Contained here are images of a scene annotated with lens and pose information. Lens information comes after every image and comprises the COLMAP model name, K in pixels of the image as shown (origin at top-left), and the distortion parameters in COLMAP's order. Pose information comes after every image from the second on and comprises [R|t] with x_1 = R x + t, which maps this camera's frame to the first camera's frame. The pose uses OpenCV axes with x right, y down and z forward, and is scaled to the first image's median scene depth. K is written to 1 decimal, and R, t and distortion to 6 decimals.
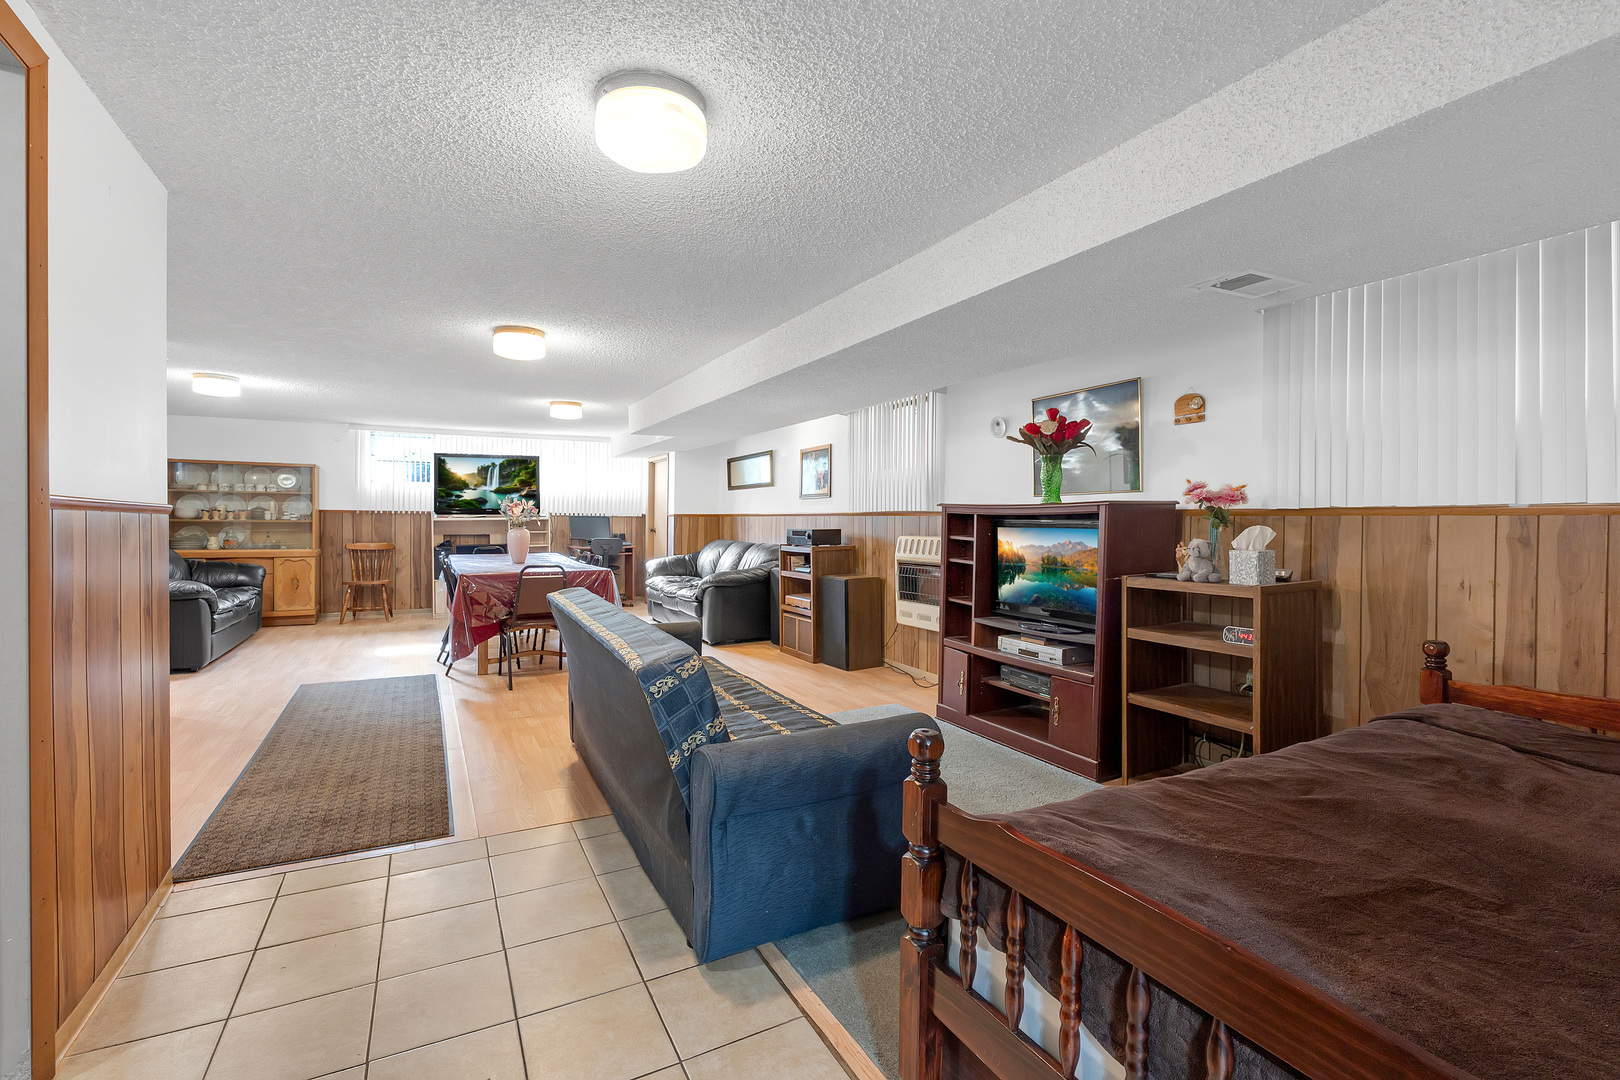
lens RADIAL K [[717.3, 0, 824.4], [0, 717.3, 529.3], [0, 0, 1]] dist [-0.001577, -0.000342]
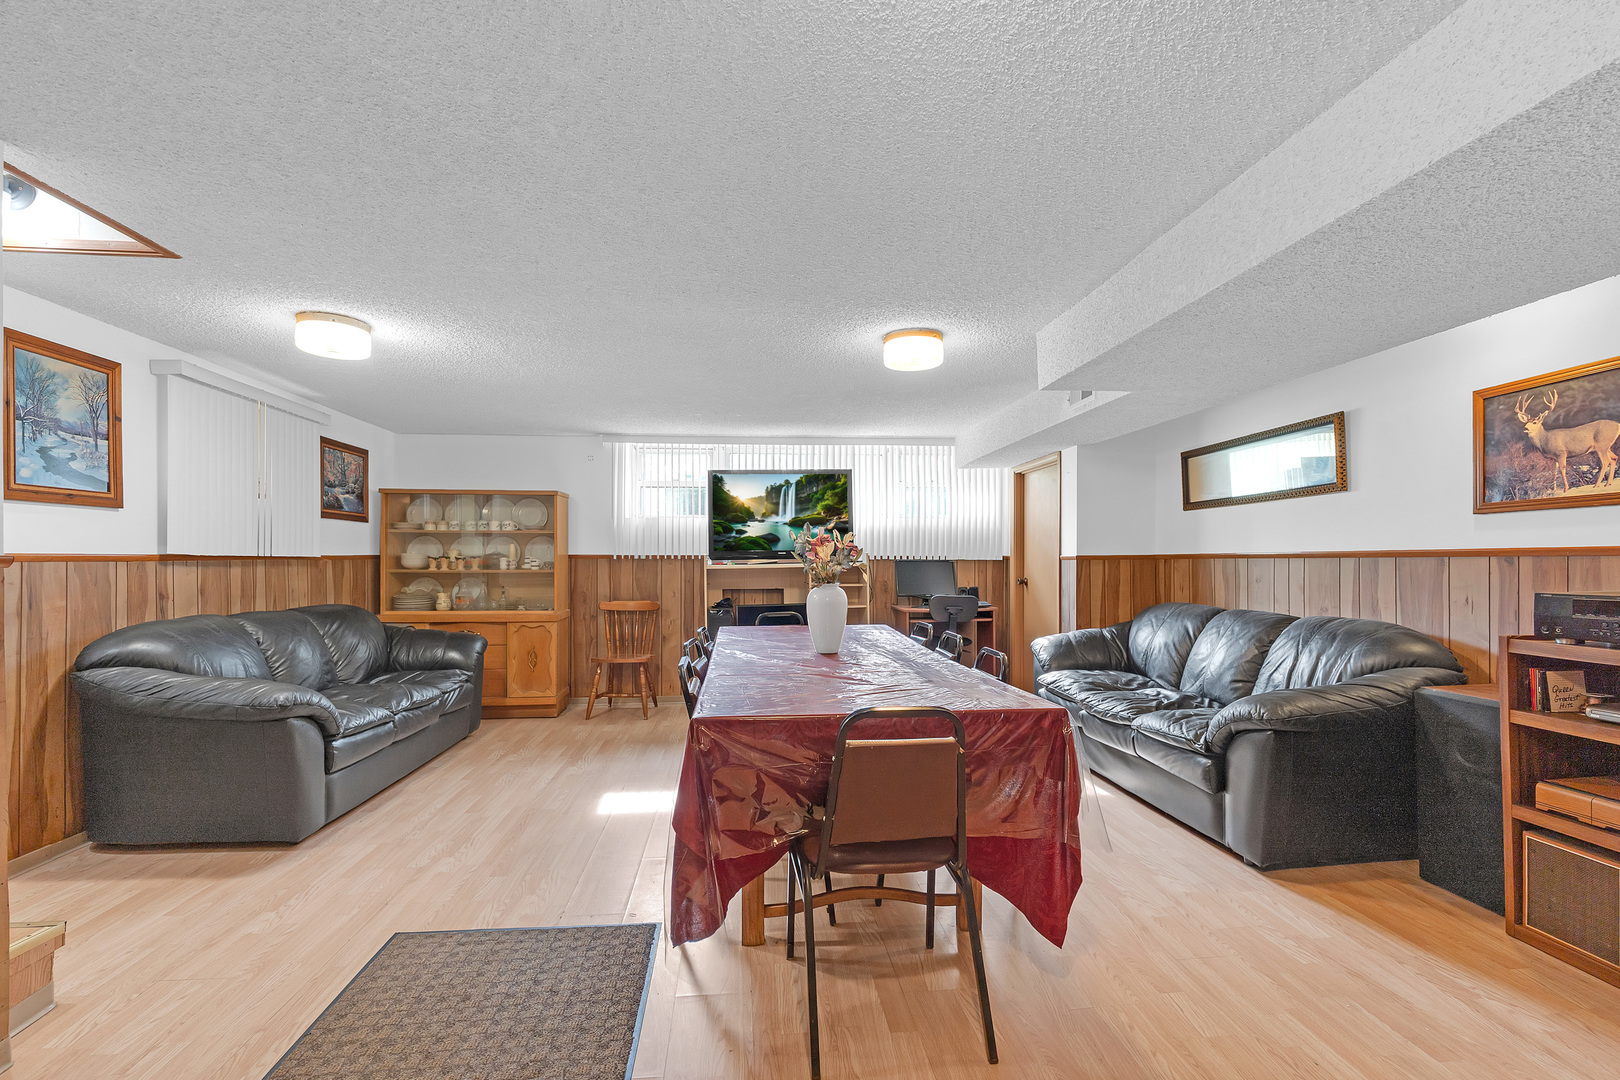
lens RADIAL K [[717.3, 0, 808.9], [0, 717.3, 555.1], [0, 0, 1]] dist [-0.001577, -0.000342]
pose [[0.915020, -0.011387, -0.403247, -0.185502], [0.001716, 0.999702, -0.024337, -0.008581], [0.403404, 0.021577, 0.914767, 0.421437]]
